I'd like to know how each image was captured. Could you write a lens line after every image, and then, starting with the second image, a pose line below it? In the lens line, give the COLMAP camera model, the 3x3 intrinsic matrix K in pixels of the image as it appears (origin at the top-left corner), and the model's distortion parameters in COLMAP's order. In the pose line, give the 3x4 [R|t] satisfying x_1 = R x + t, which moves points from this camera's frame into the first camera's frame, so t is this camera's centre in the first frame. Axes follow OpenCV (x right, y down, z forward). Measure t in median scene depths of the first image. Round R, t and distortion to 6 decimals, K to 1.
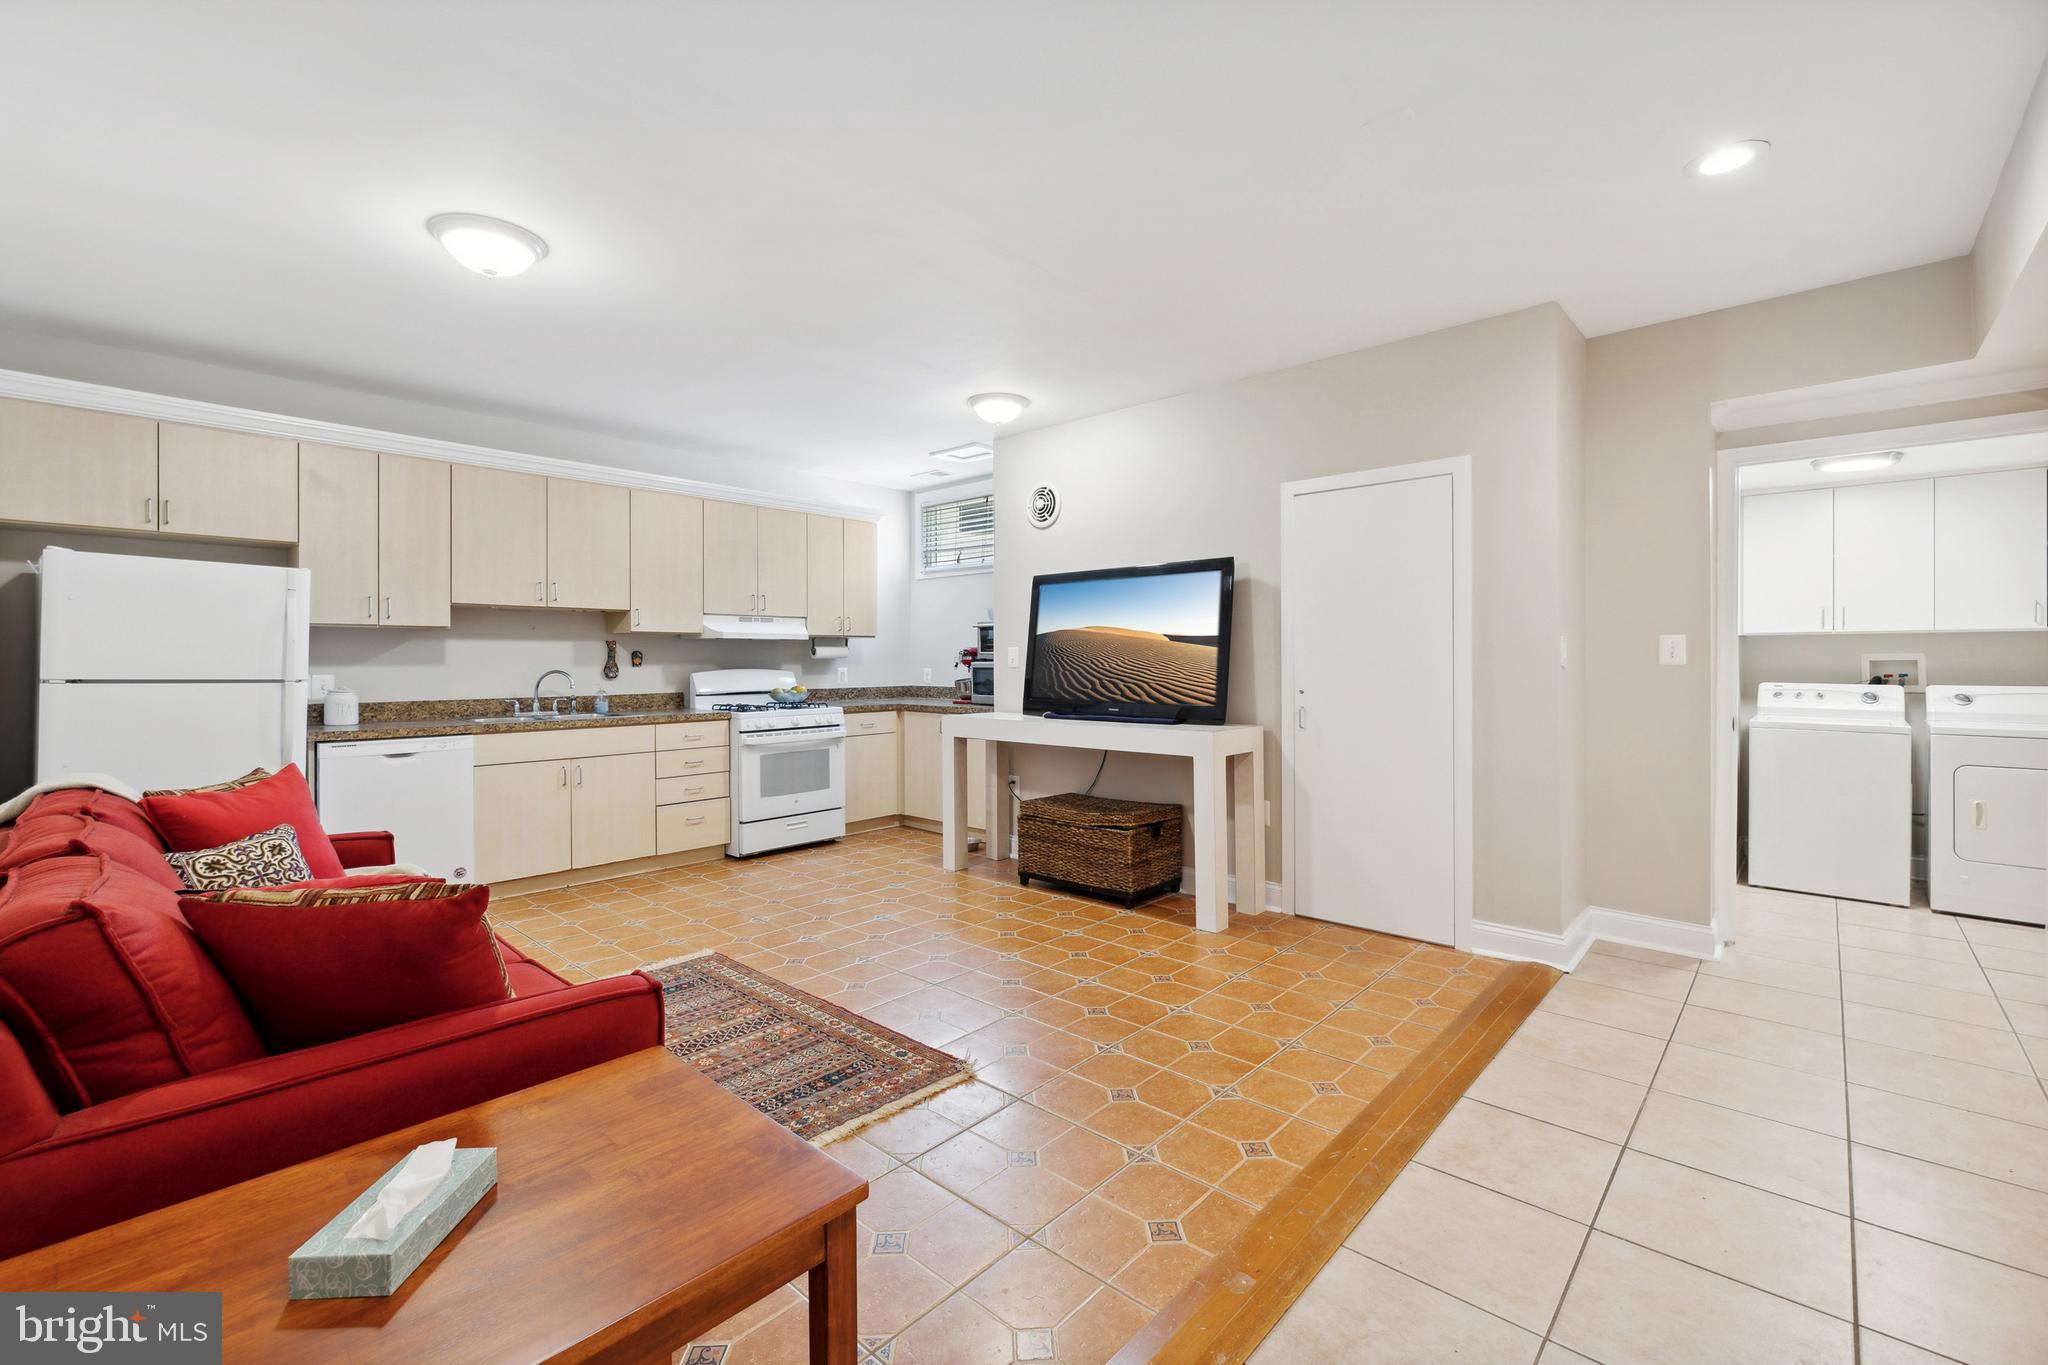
lens RADIAL K [[882.3, 0, 999.9], [0, 882.3, 659.1], [0, 0, 1]] dist [-0.000462, 0.000158]
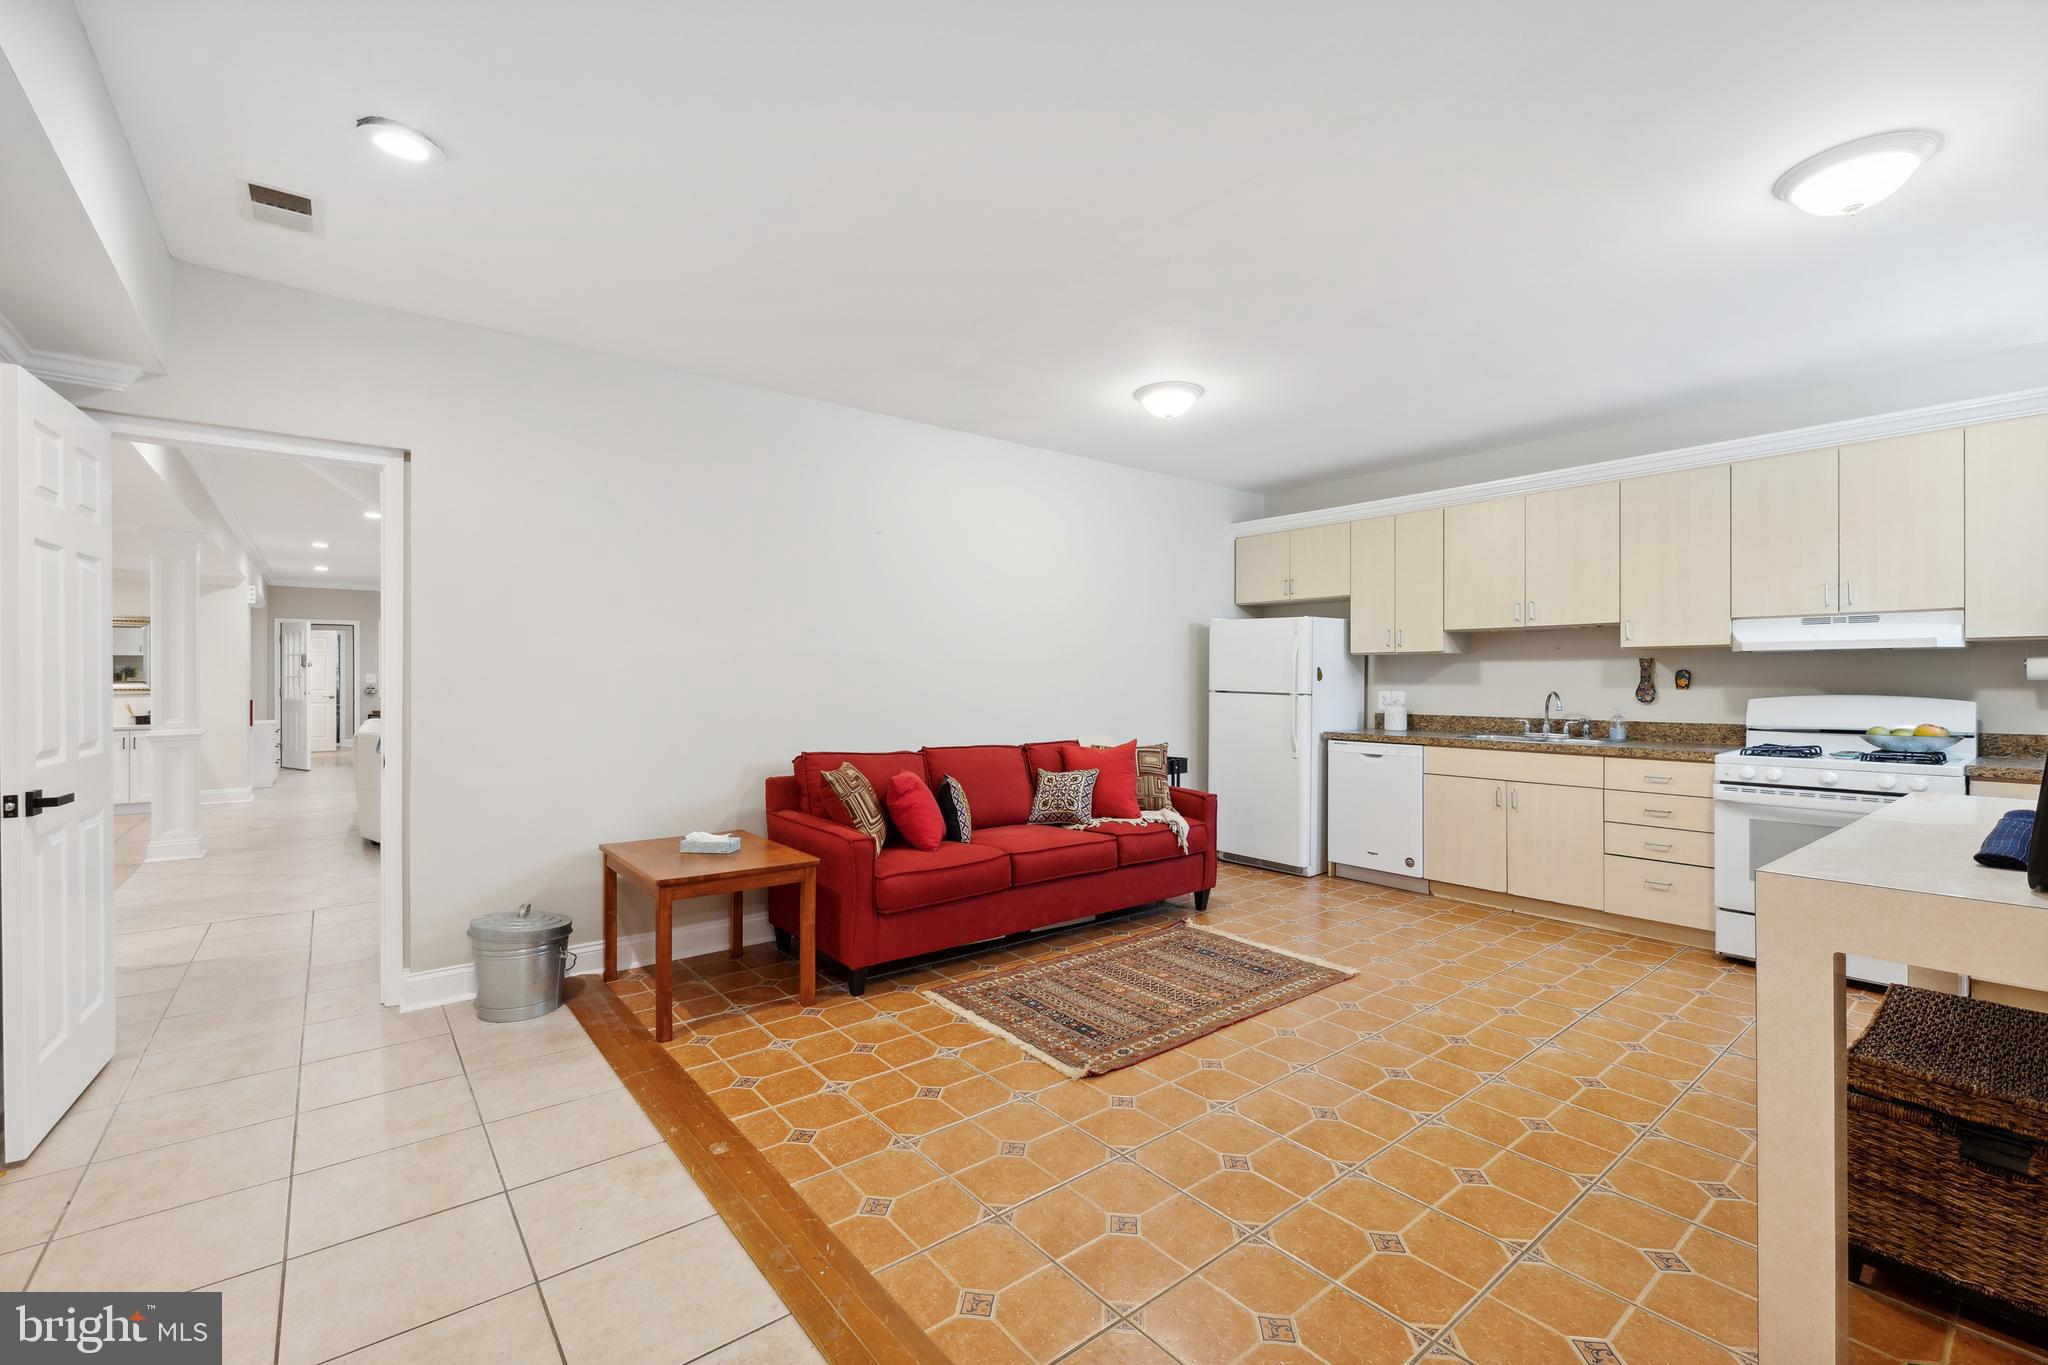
lens RADIAL K [[882.3, 0, 1024.7], [0, 882.3, 679.5], [0, 0, 1]] dist [-0.000462, 0.000158]
pose [[-0.151760, 0.002448, -0.988414, 0.576113], [-0.000390, 0.999997, 0.002536, -0.002542], [0.988417, 0.000770, -0.151759, 0.627961]]
